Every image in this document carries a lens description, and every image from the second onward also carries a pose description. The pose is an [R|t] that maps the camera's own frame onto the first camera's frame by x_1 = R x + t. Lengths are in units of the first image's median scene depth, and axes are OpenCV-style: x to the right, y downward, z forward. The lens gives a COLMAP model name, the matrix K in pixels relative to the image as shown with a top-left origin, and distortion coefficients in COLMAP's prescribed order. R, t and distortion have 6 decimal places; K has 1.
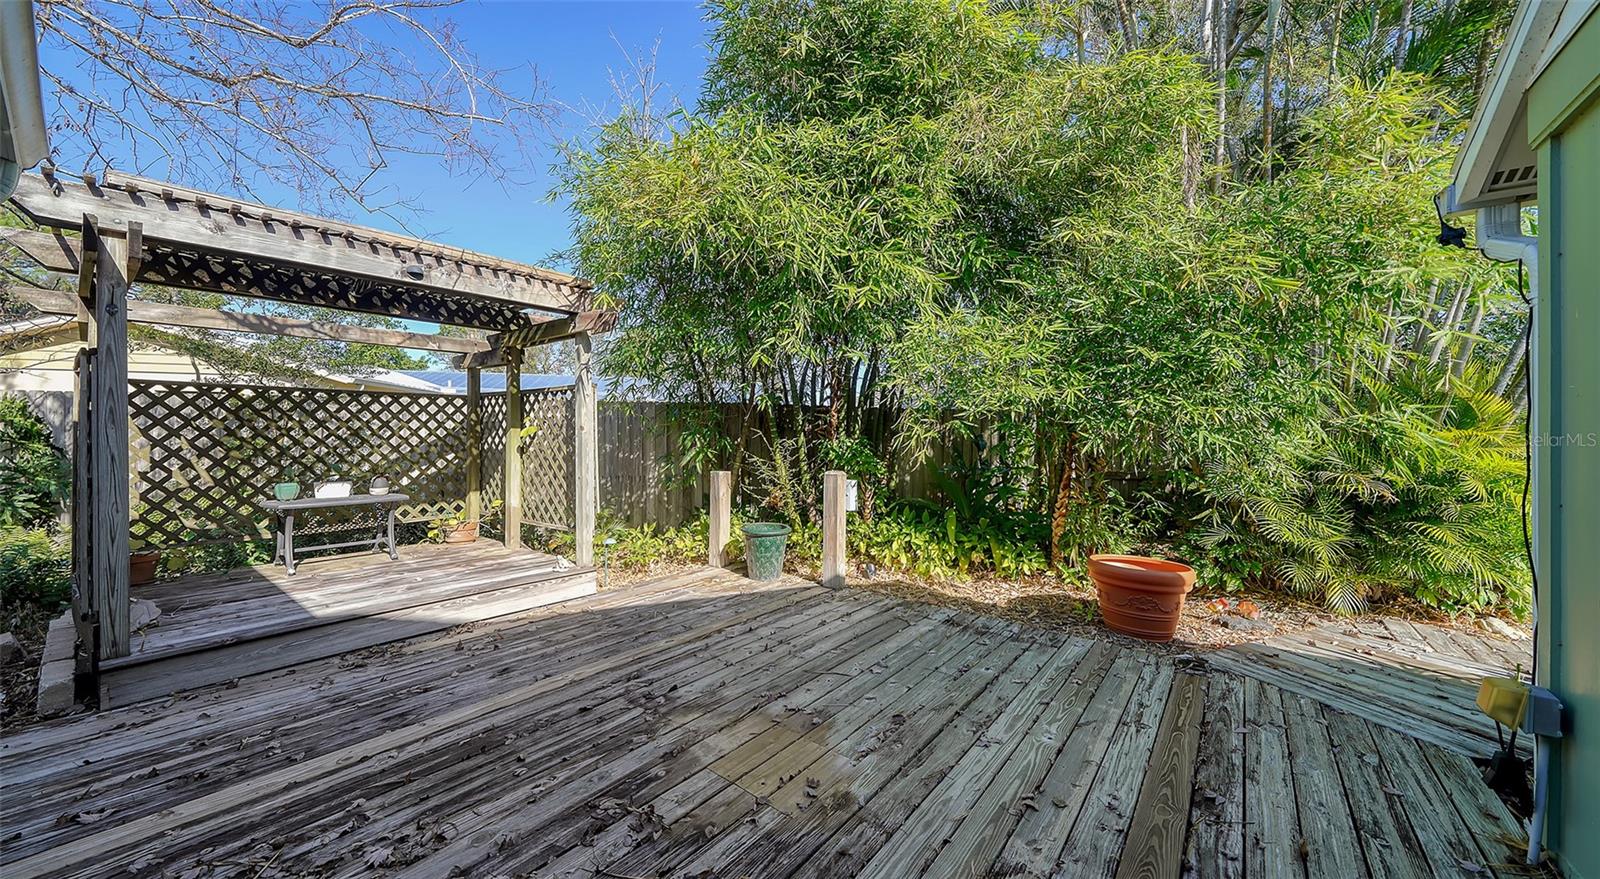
lens RADIAL K [[562.5, 0, 785.9], [0, 562.5, 440.8], [0, 0, 1]] dist [0.000085, -0.000240]
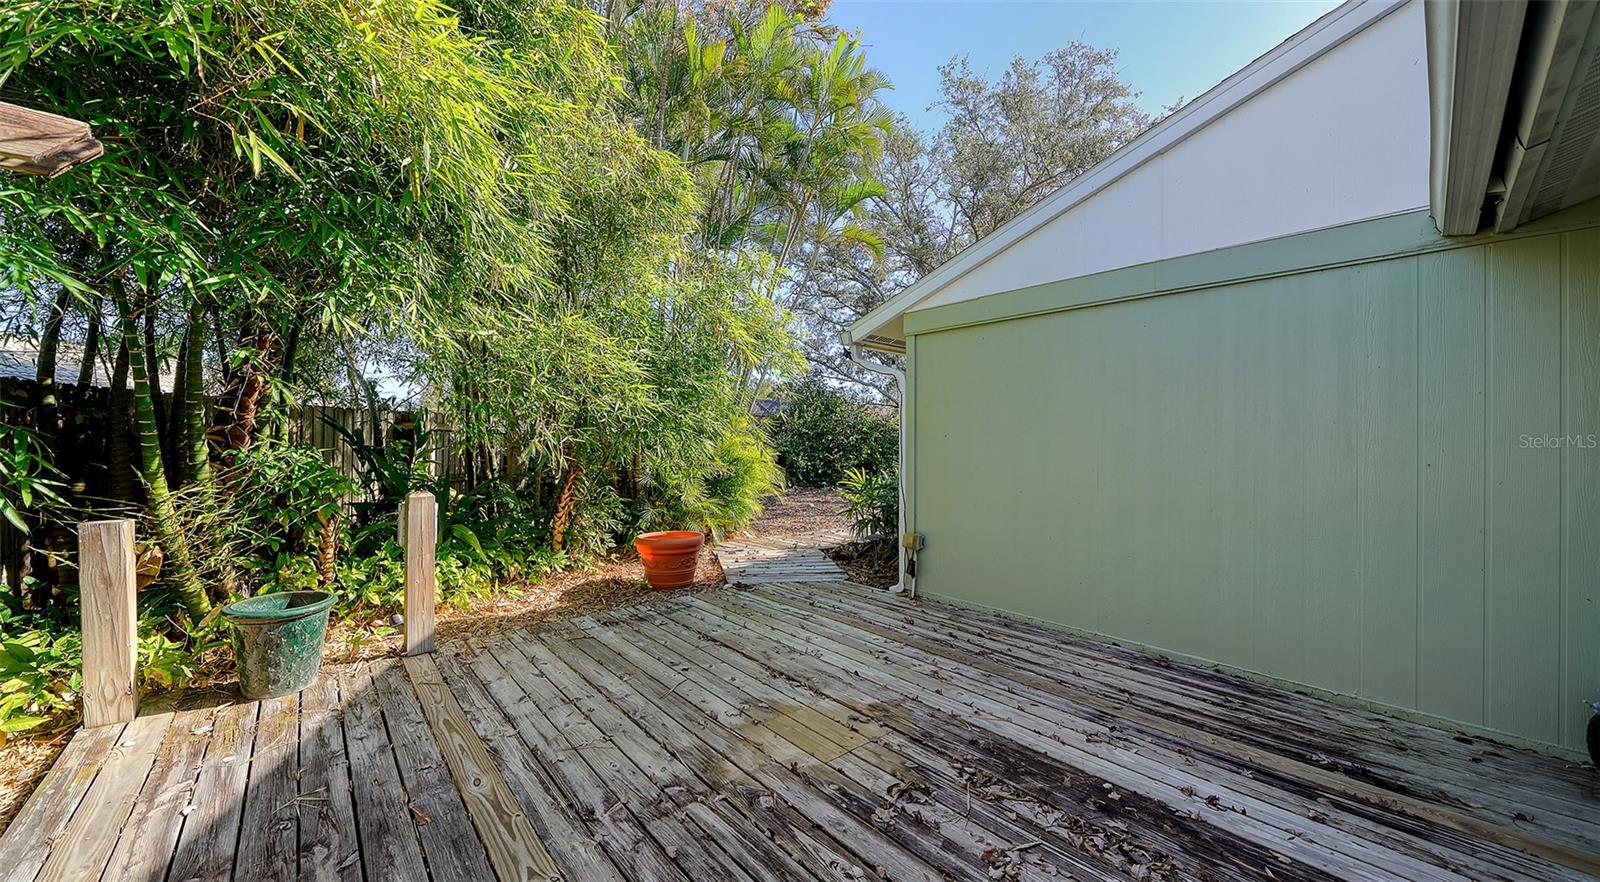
lens RADIAL K [[562.5, 0, 785.9], [0, 562.5, 442.3], [0, 0, 1]] dist [0.000085, -0.000240]
pose [[0.182632, -0.012338, 0.983104, -0.812602], [0.005856, 0.999917, 0.011461, -0.025833], [-0.983164, 0.003664, 0.182689, 0.597654]]
